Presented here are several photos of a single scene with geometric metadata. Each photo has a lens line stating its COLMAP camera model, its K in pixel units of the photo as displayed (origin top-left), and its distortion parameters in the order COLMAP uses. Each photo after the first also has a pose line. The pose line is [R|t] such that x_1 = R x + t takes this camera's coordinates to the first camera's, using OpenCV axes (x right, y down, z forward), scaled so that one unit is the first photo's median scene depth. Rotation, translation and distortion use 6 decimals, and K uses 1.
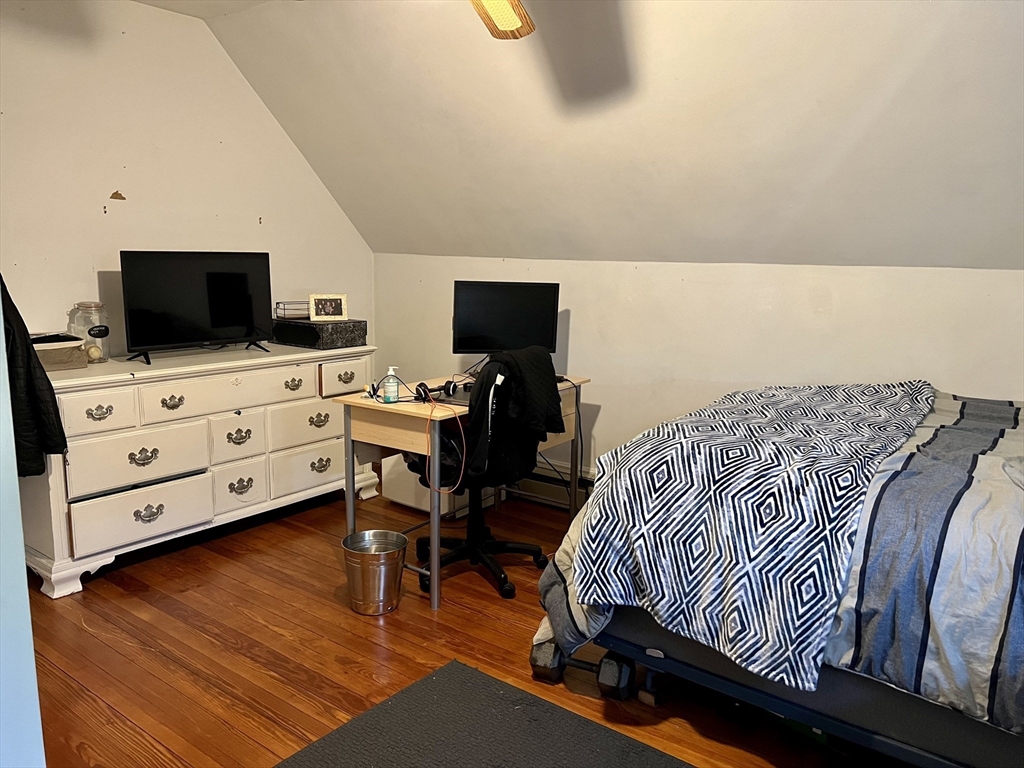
lens RADIAL K [[766.5, 0, 508.5], [0, 766.5, 387.1], [0, 0, 1]] dist [0.058198, -0.063868]
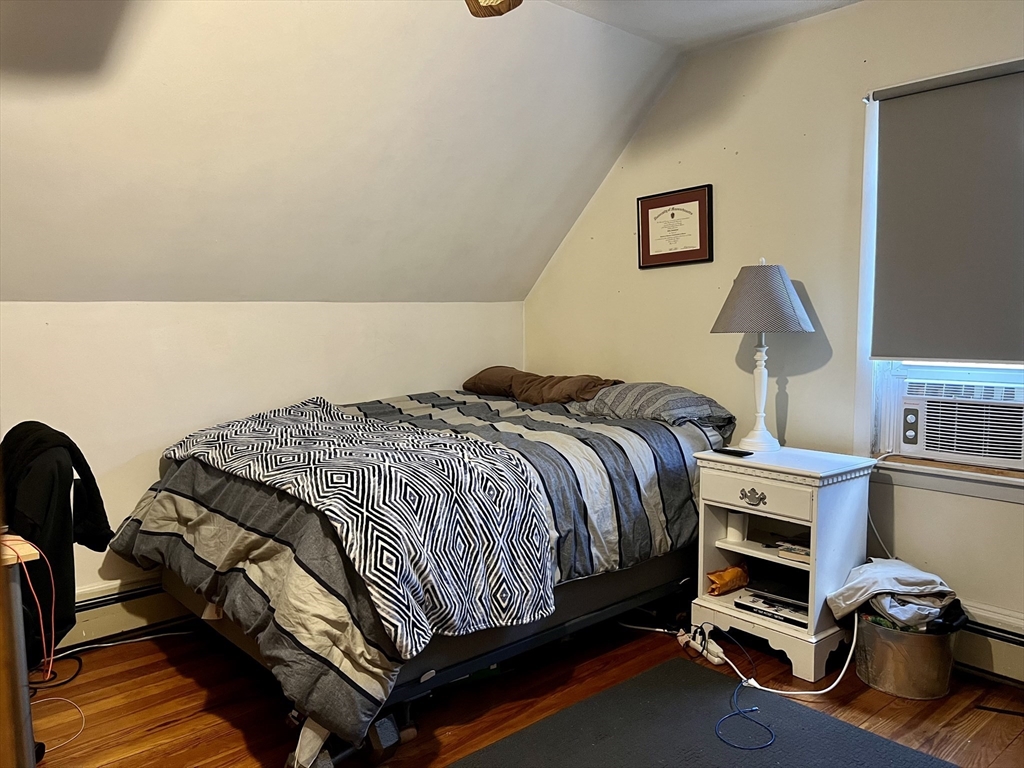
lens RADIAL K [[766.5, 0, 509.1], [0, 766.5, 384.8], [0, 0, 1]] dist [0.058198, -0.063868]
pose [[0.198867, -0.109856, 0.973850, -0.770640], [0.185414, 0.979969, 0.072683, -0.082320], [-0.962327, 0.166111, 0.215252, 0.666829]]
